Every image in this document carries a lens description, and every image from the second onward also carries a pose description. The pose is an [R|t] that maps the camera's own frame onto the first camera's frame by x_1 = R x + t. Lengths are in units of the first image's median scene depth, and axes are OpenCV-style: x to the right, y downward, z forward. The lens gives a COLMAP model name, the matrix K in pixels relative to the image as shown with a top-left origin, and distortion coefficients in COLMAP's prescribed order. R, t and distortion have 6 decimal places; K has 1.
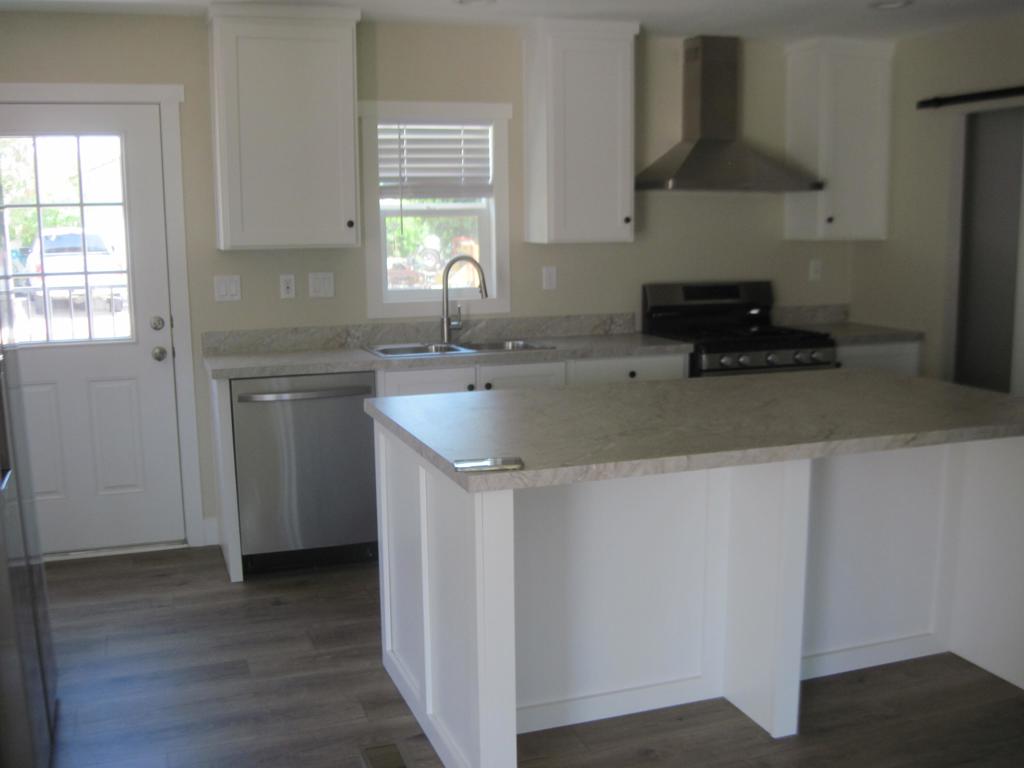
lens RADIAL K [[1059.8, 0, 507.4], [0, 1059.8, 407.3], [0, 0, 1]] dist [-0.120292, 0.025096]
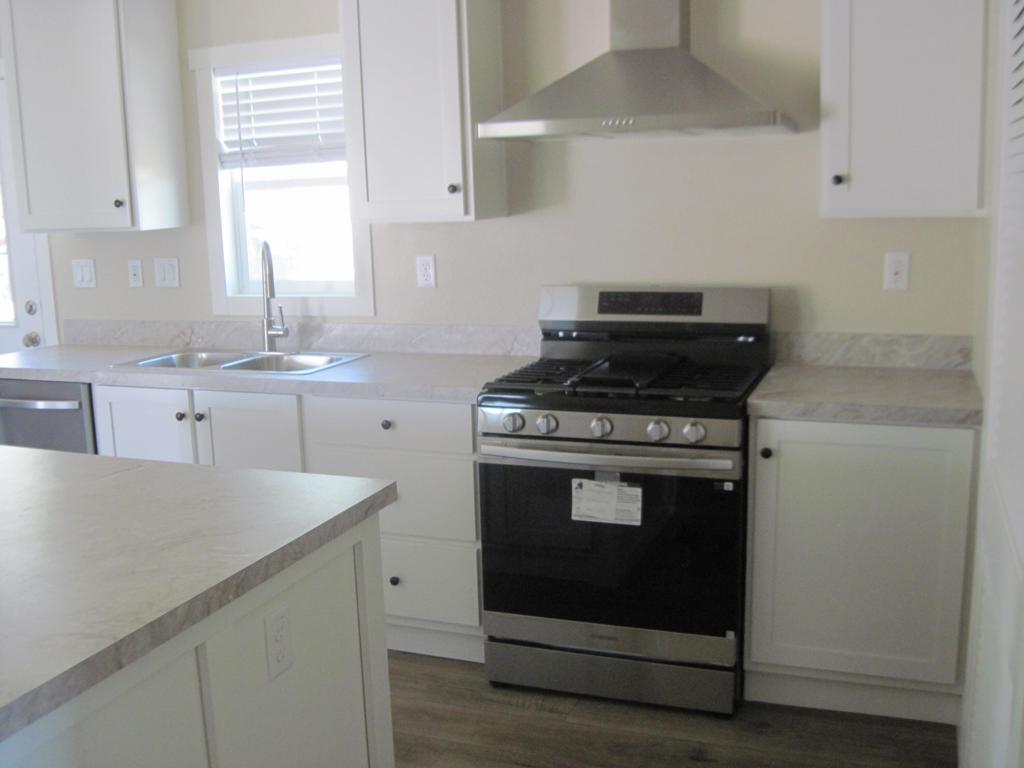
lens RADIAL K [[1059.8, 0, 507.4], [0, 1059.8, 407.3], [0, 0, 1]] dist [-0.120292, 0.025096]
pose [[0.753435, 0.121132, -0.646268, 0.586516], [-0.091813, 0.992636, 0.079014, -0.098752], [0.651081, -0.000196, 0.759009, 0.530779]]
